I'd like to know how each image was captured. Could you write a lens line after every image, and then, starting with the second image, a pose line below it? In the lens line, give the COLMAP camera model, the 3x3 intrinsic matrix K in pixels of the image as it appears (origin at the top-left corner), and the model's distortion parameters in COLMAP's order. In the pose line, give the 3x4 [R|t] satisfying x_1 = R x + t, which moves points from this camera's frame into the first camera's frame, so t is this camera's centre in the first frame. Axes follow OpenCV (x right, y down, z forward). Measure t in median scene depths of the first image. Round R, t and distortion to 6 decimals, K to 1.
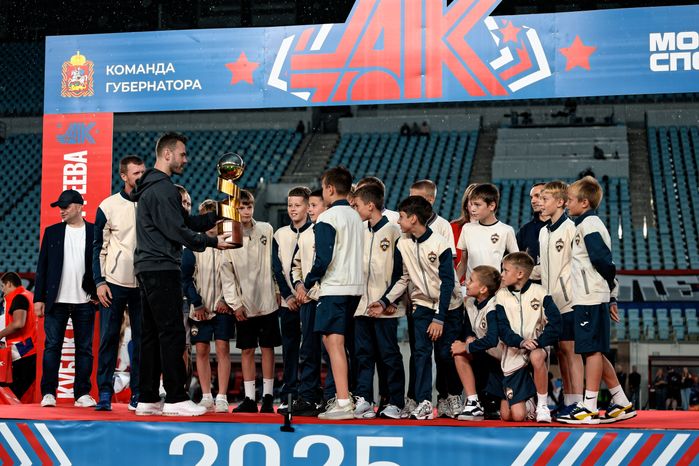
lens RADIAL K [[1440.3, 0, 353.6], [0, 1440.3, 260.8], [0, 0, 1]] dist [0.028094, 0.000000]
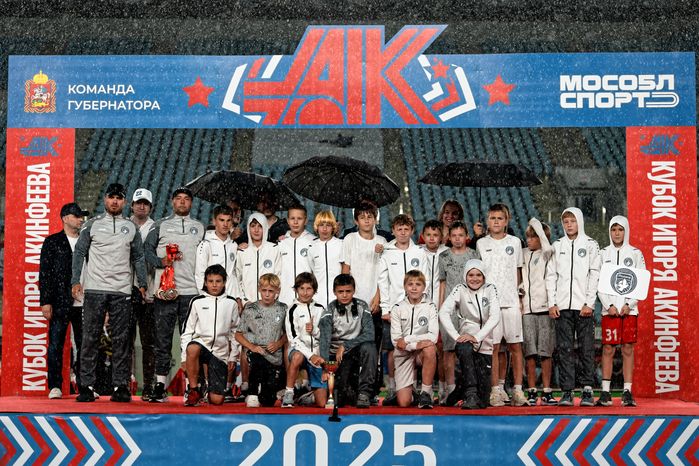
lens RADIAL K [[1440.3, 0, 347.2], [0, 1440.3, 239.0], [0, 0, 1]] dist [0.028094, 0.000000]
pose [[0.982479, 0.009262, 0.186142, -0.175441], [-0.009279, 0.999957, -0.000780, -0.021107], [-0.186141, -0.000961, 0.982523, -0.116166]]
